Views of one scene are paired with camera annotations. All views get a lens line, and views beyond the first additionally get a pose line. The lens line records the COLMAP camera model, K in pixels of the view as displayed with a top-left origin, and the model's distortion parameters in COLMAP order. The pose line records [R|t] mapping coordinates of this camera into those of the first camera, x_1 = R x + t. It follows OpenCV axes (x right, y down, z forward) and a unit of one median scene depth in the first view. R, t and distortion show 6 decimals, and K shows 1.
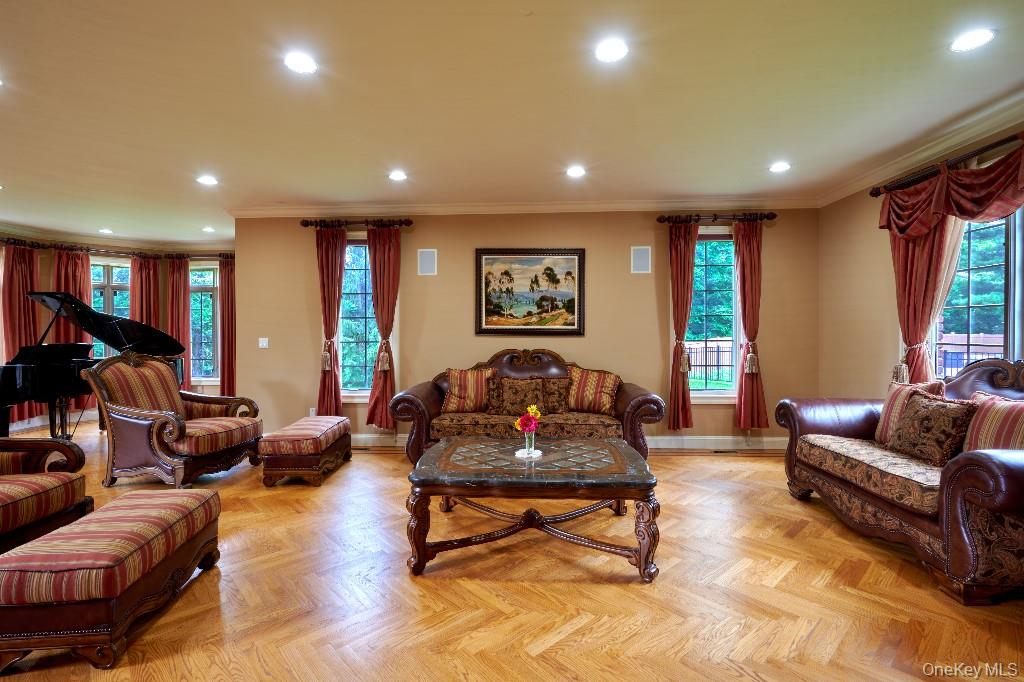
lens RADIAL K [[469.9, 0, 508.8], [0, 469.9, 339.4], [0, 0, 1]] dist [-0.001900, -0.000032]
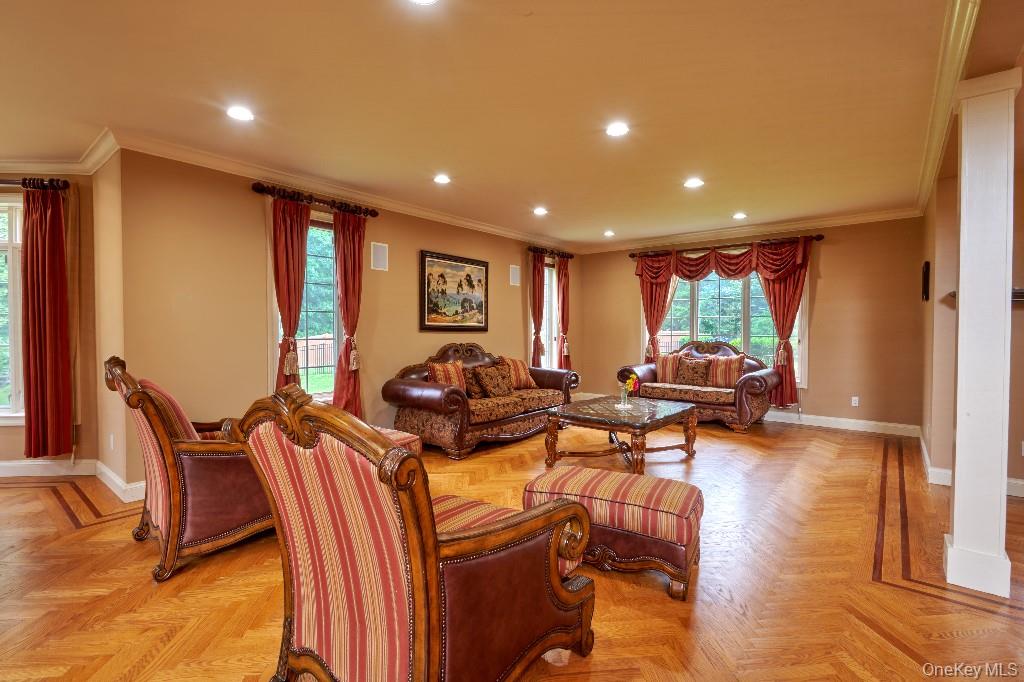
lens RADIAL K [[469.9, 0, 511.0], [0, 469.9, 337.6], [0, 0, 1]] dist [-0.001900, -0.000032]
pose [[0.600482, -0.010735, 0.799566, -0.801864], [0.010636, 0.999929, 0.005437, 0.001567], [-0.799568, 0.005239, 0.600553, 0.199643]]
